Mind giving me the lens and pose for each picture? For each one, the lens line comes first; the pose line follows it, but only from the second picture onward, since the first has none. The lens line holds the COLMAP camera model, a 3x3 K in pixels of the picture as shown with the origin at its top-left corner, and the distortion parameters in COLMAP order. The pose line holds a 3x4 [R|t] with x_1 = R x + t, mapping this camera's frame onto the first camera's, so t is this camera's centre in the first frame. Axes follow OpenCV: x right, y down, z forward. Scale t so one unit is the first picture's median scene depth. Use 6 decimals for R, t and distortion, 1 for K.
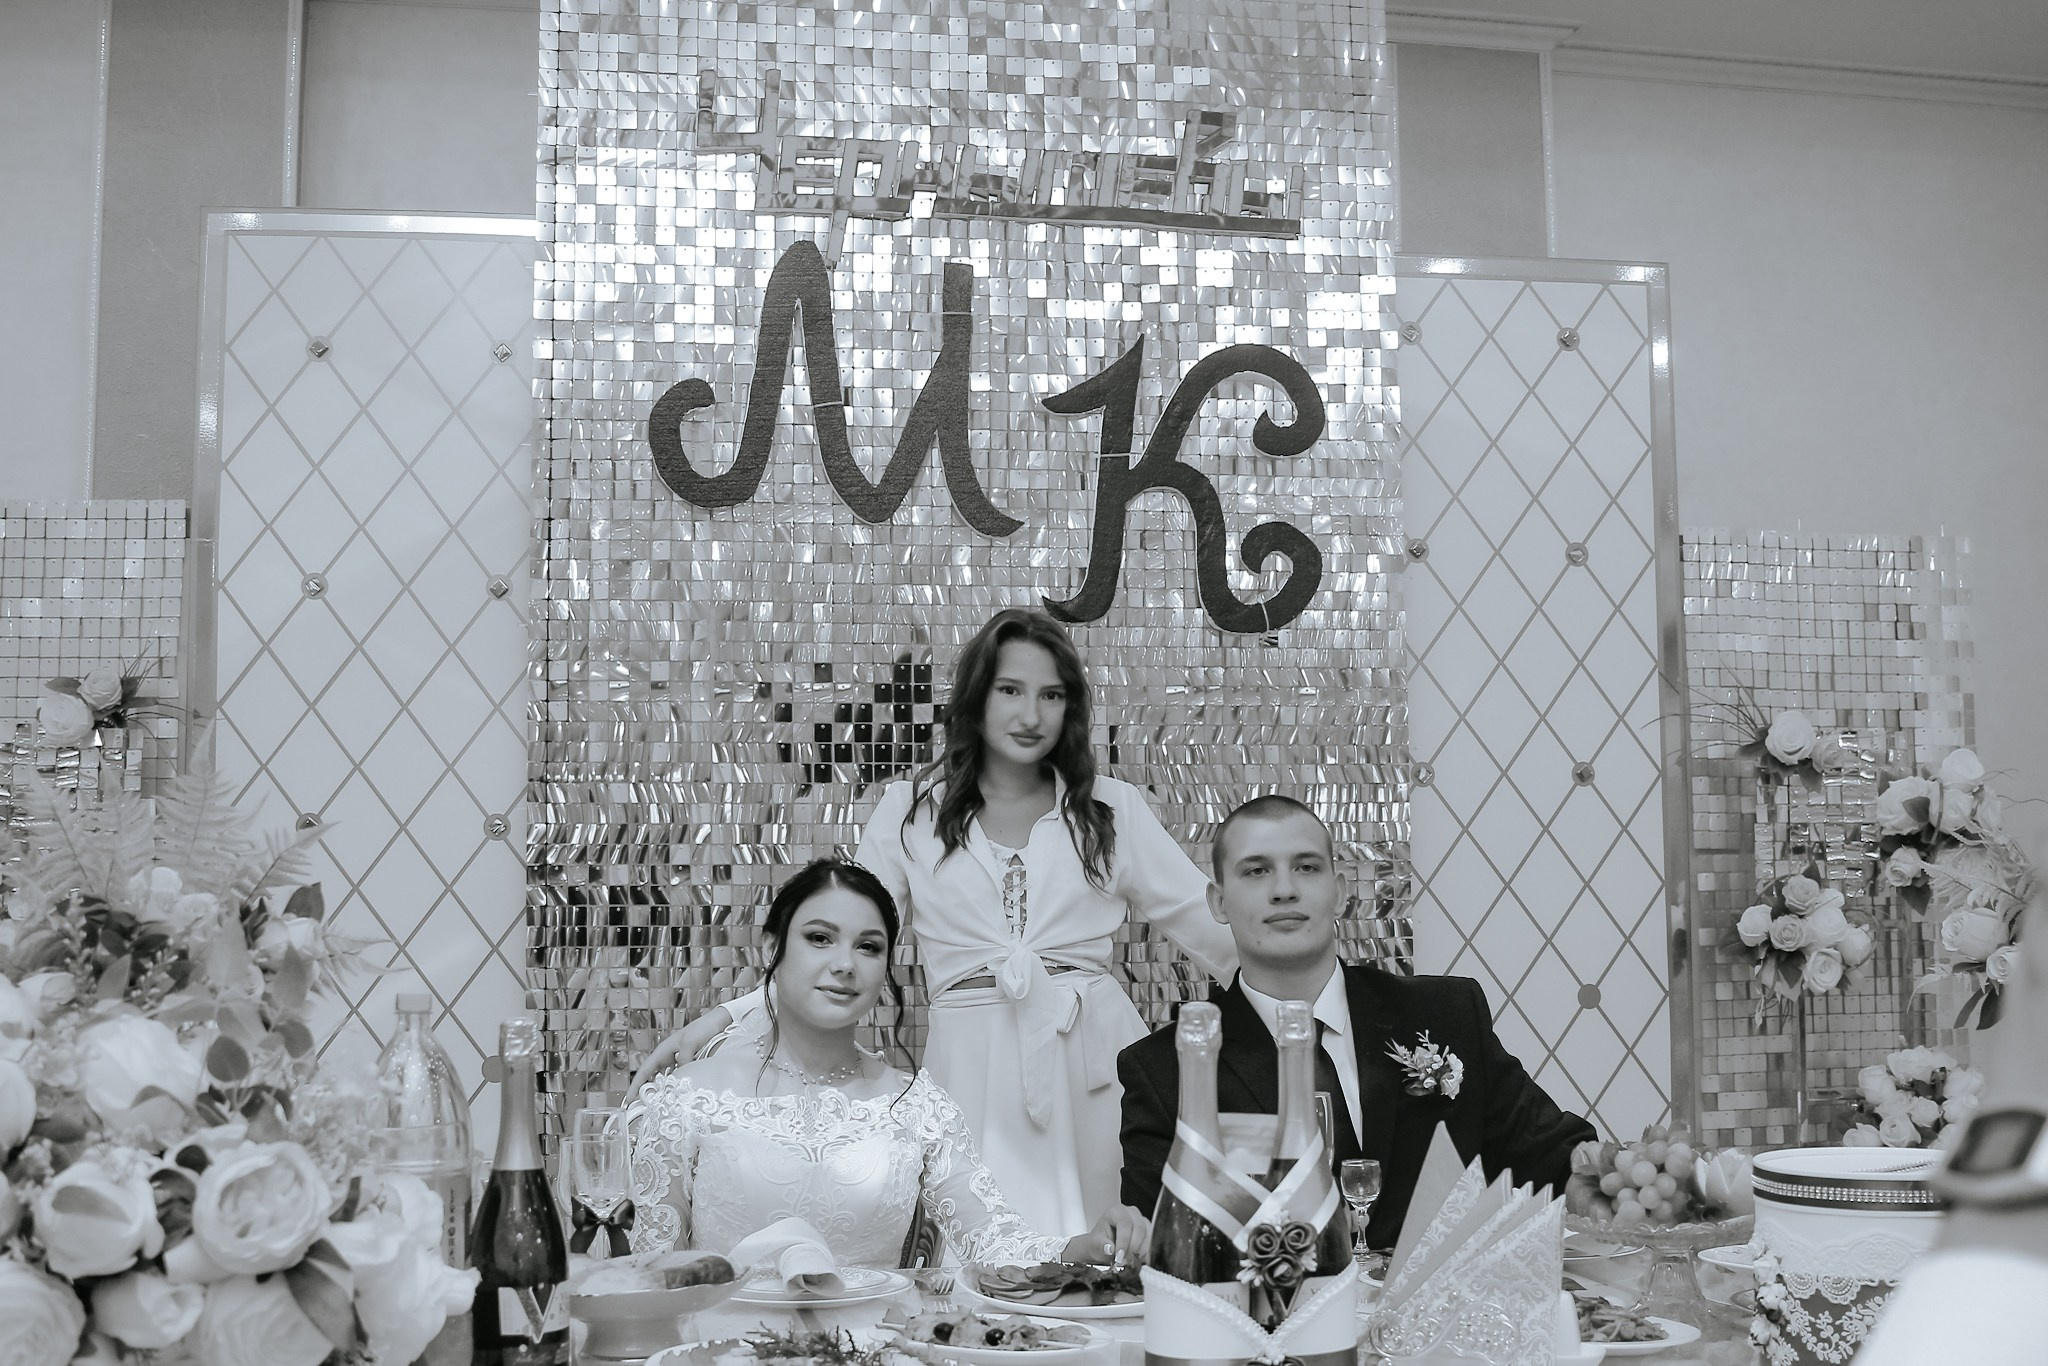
lens RADIAL K [[2240.0, 0, 1015.7], [0, 2240.0, 719.0], [0, 0, 1]] dist [-0.085305, 0.000000]
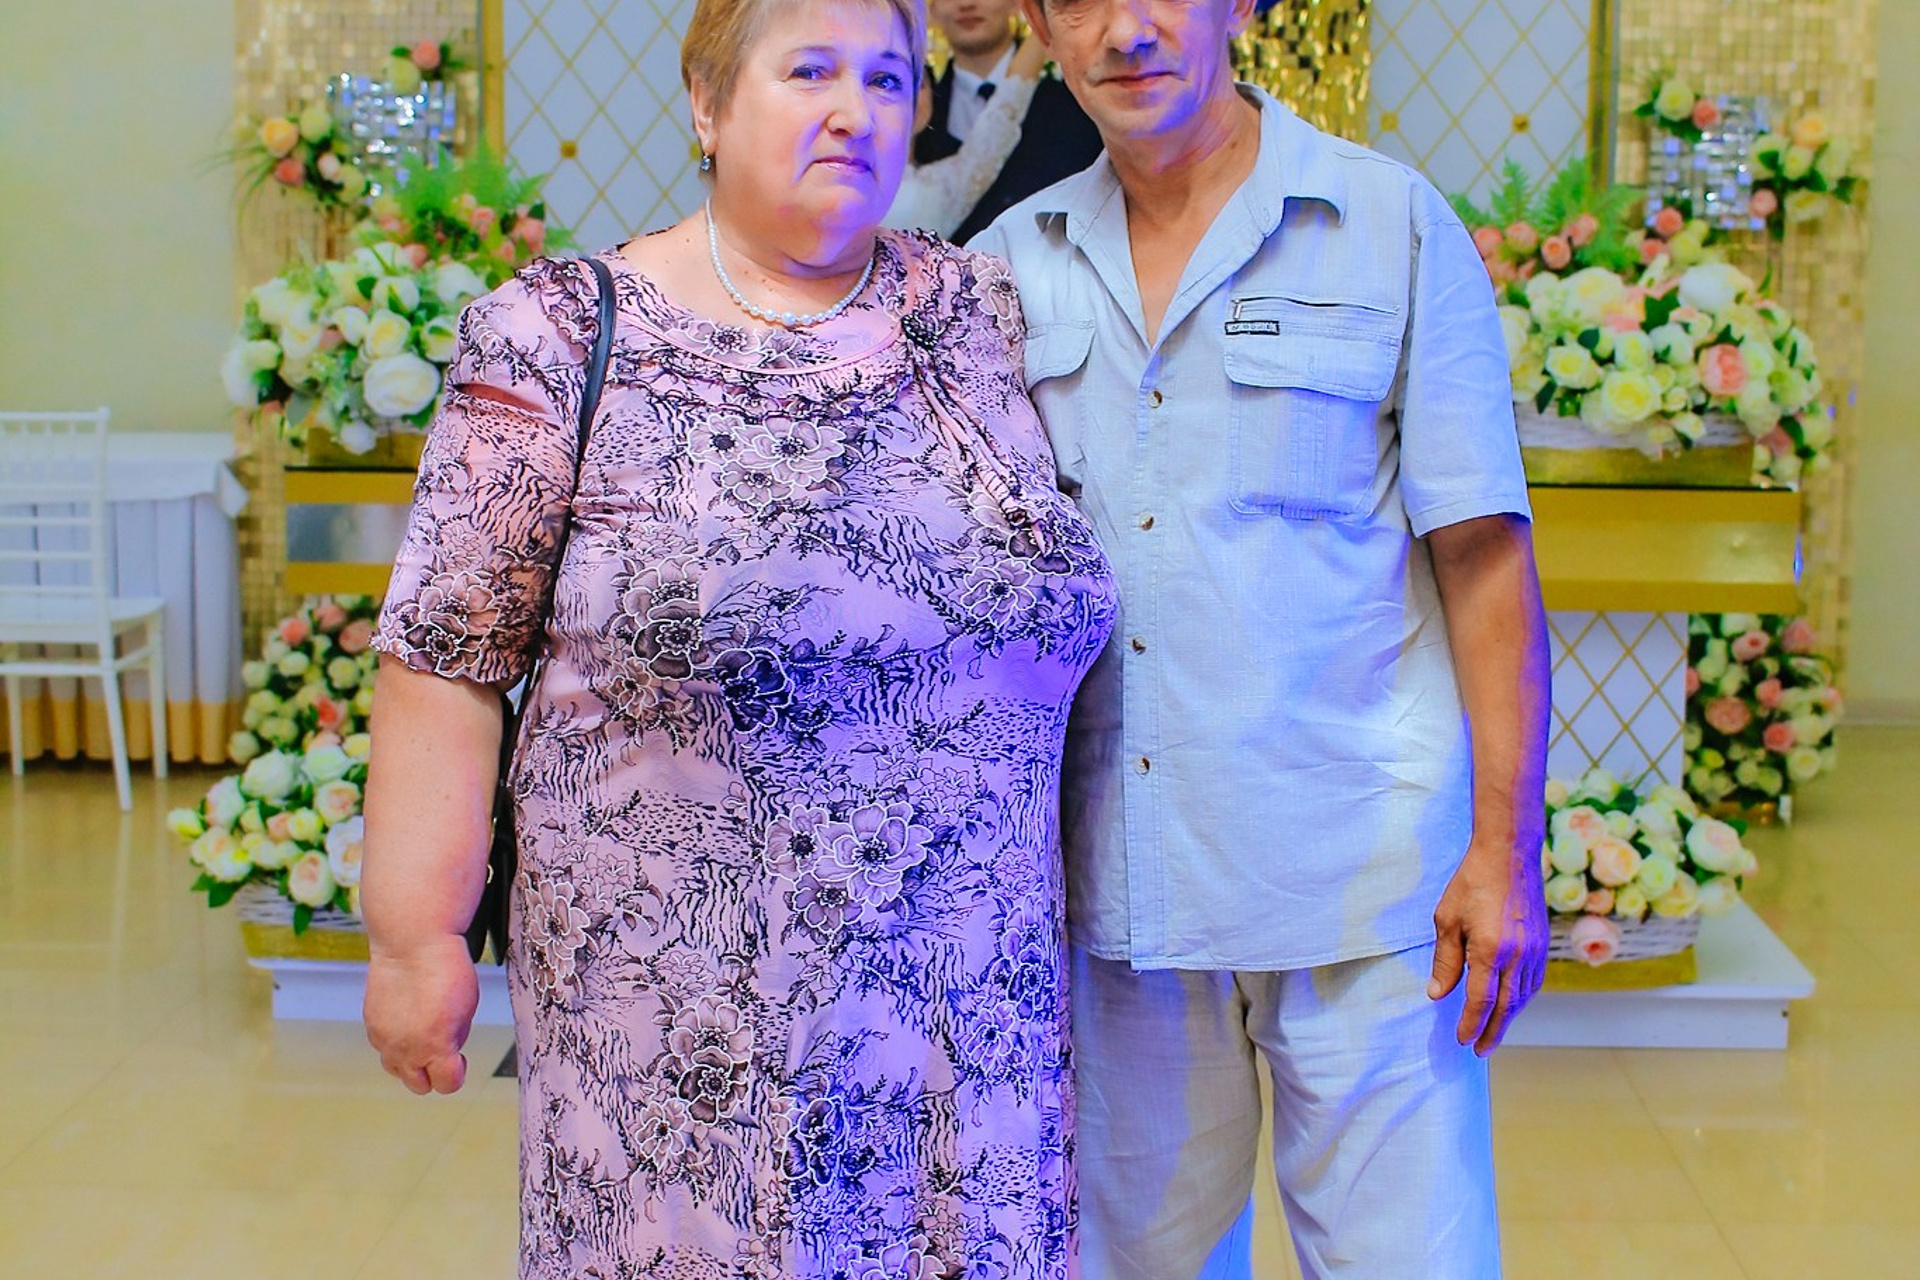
lens RADIAL K [[3151.8, 0, 970.5], [0, 3151.8, 636.9], [0, 0, 1]] dist [-0.096984, 0.000000]
pose [[0.977021, 0.050586, -0.207051, 0.358545], [-0.003143, 0.974742, 0.223313, -0.095448], [0.213118, -0.217531, 0.952503, -0.910514]]
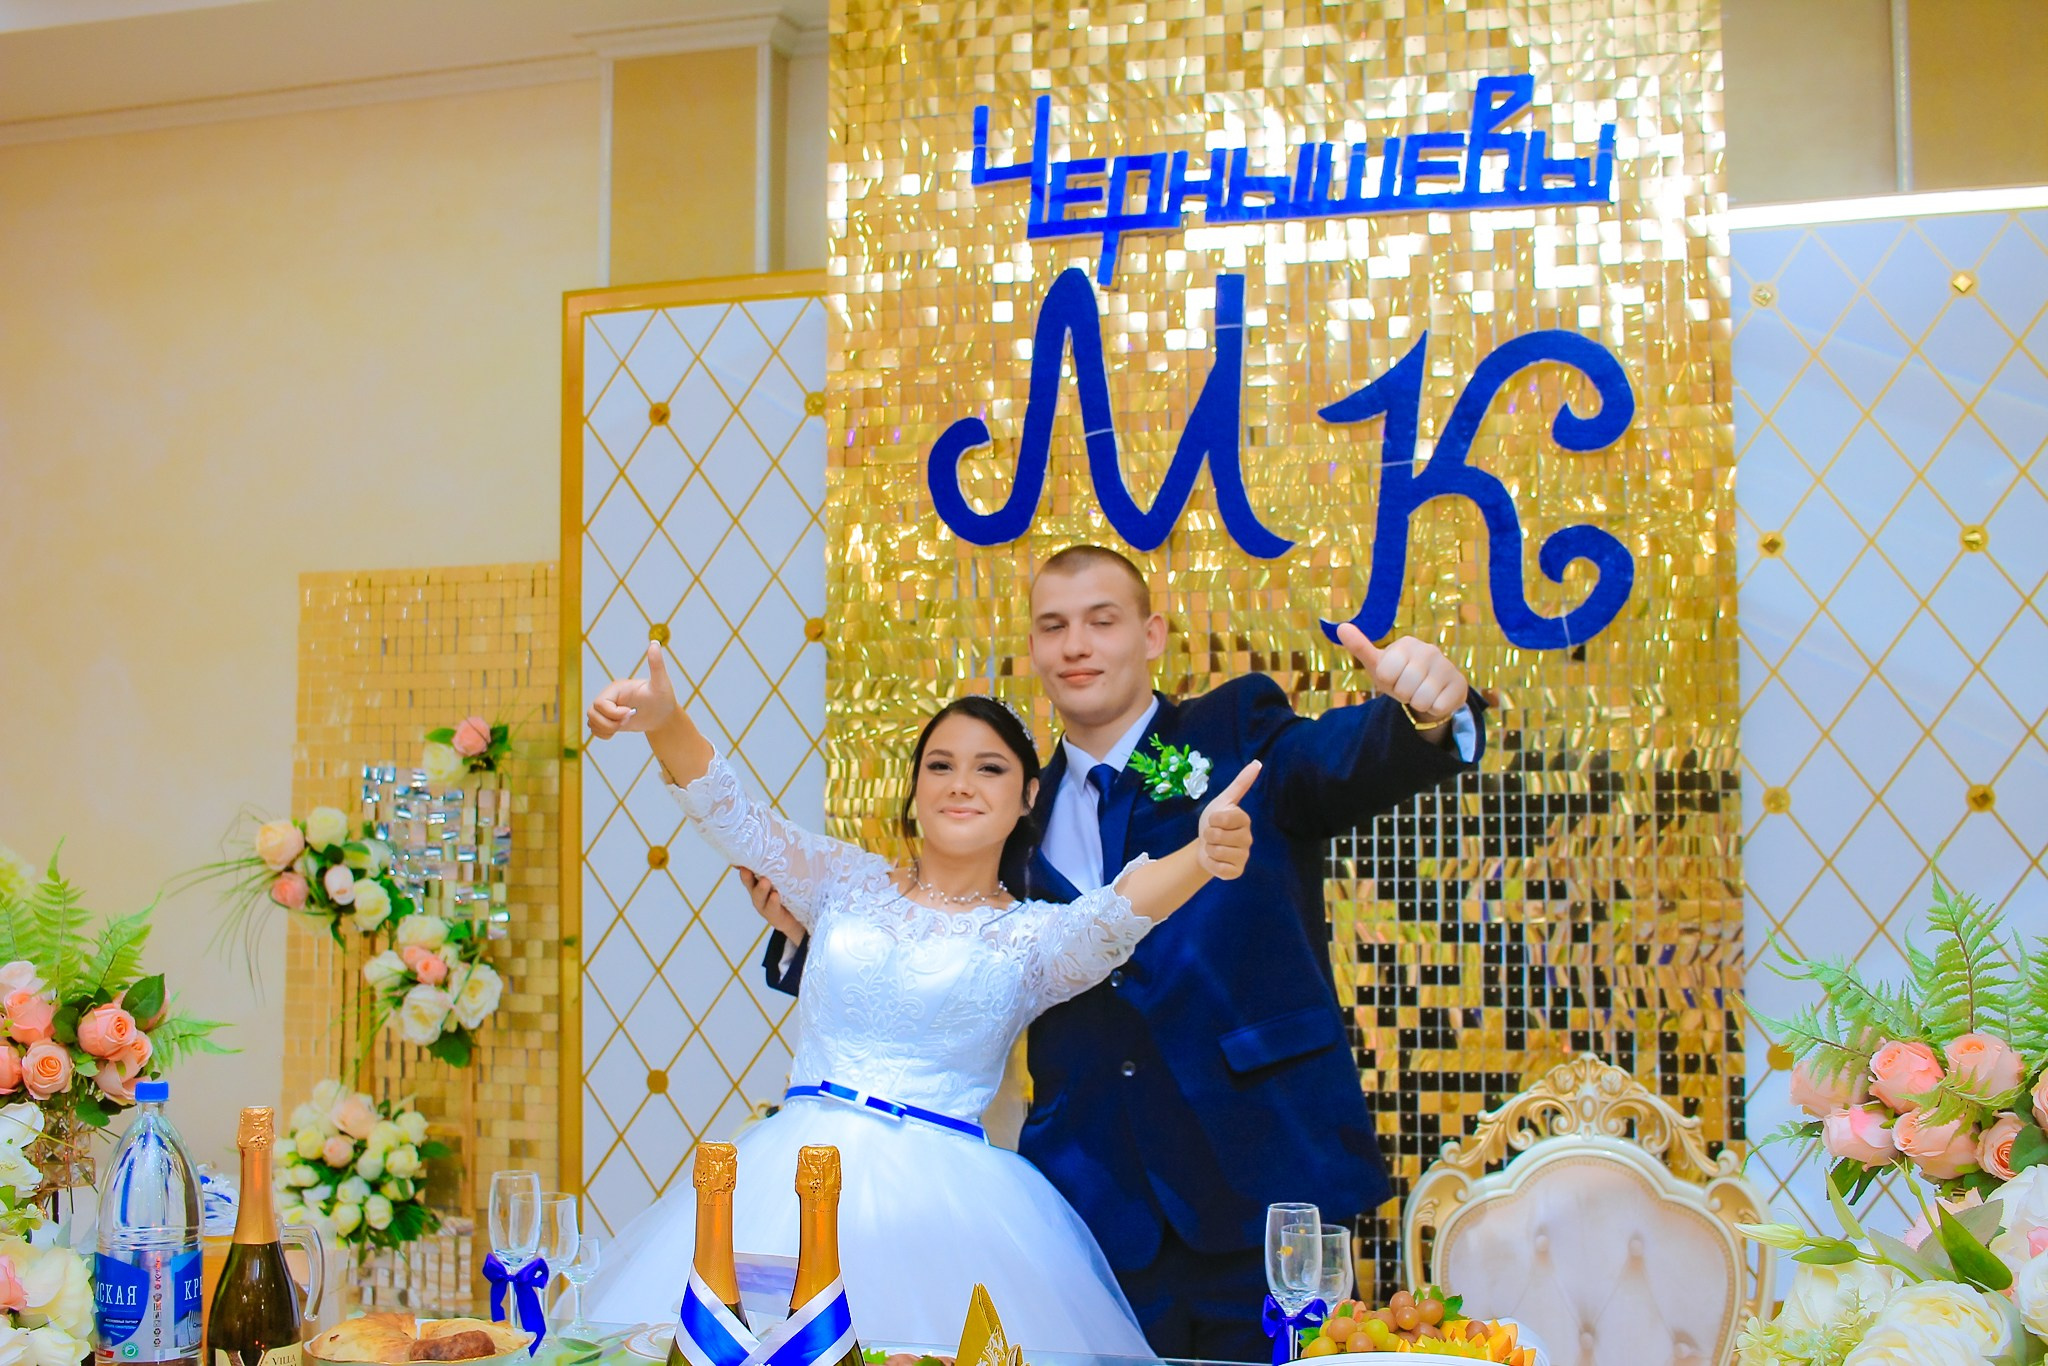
lens RADIAL K [[2240.0, 0, 1053.2], [0, 2240.0, 733.1], [0, 0, 1]] dist [-0.085305, 0.000000]
pose [[0.903129, -0.013967, -0.429142, 0.319404], [0.029137, 0.999160, 0.028799, -0.037579], [0.428380, -0.038513, 0.902778, 0.096868]]
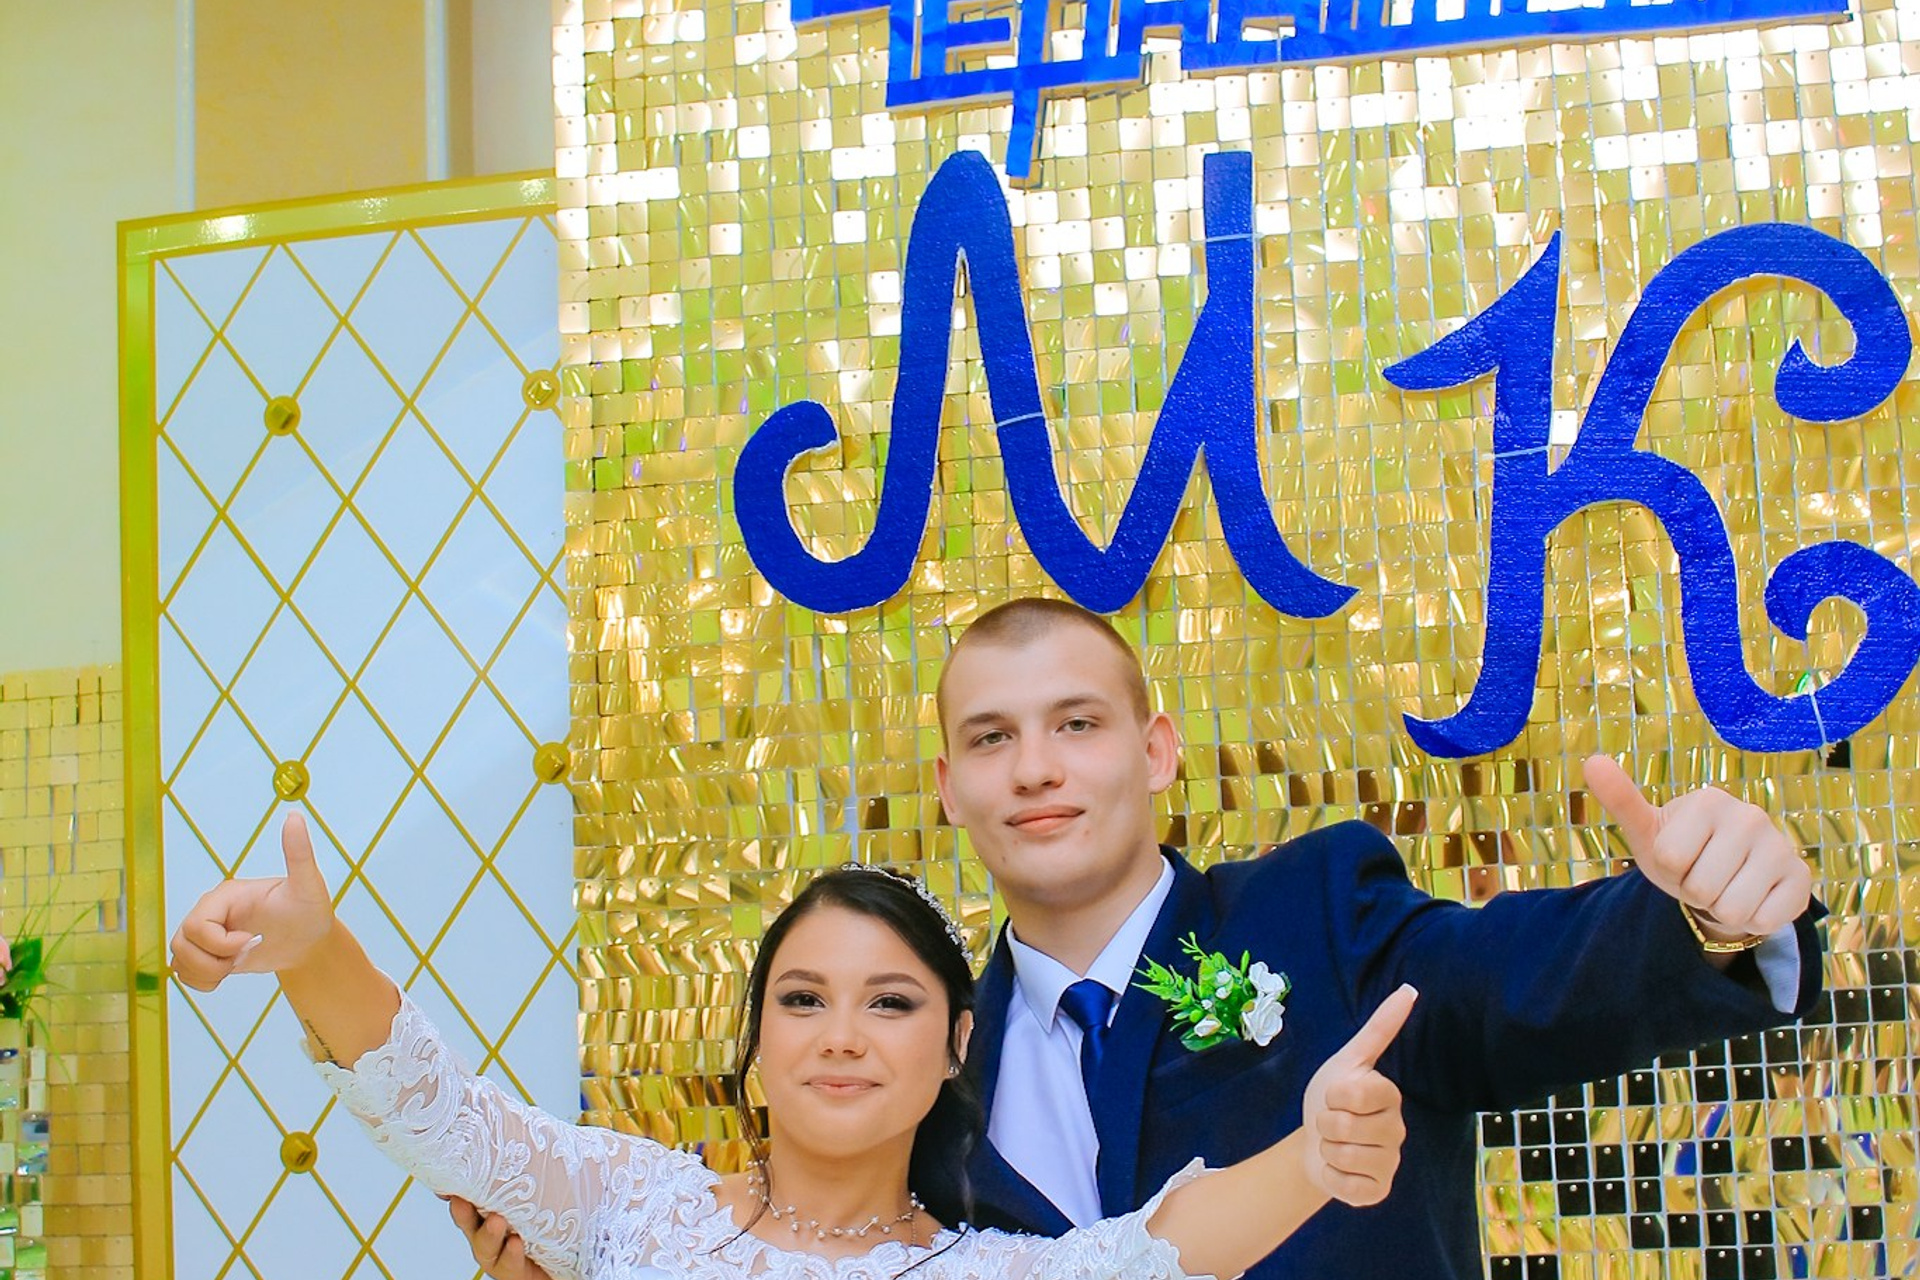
lens RADIAL K [[3151.8, 0, 1009.9], [0, 3151.8, 661.8], [0, 0, 1]] dist [-0.096984, 0.000000]
pose [[0.923170, -0.076650, -0.376673, 0.224014], [0.066661, 0.996993, -0.039503, -0.043946], [0.378568, 0.011358, 0.925504, 0.226703]]
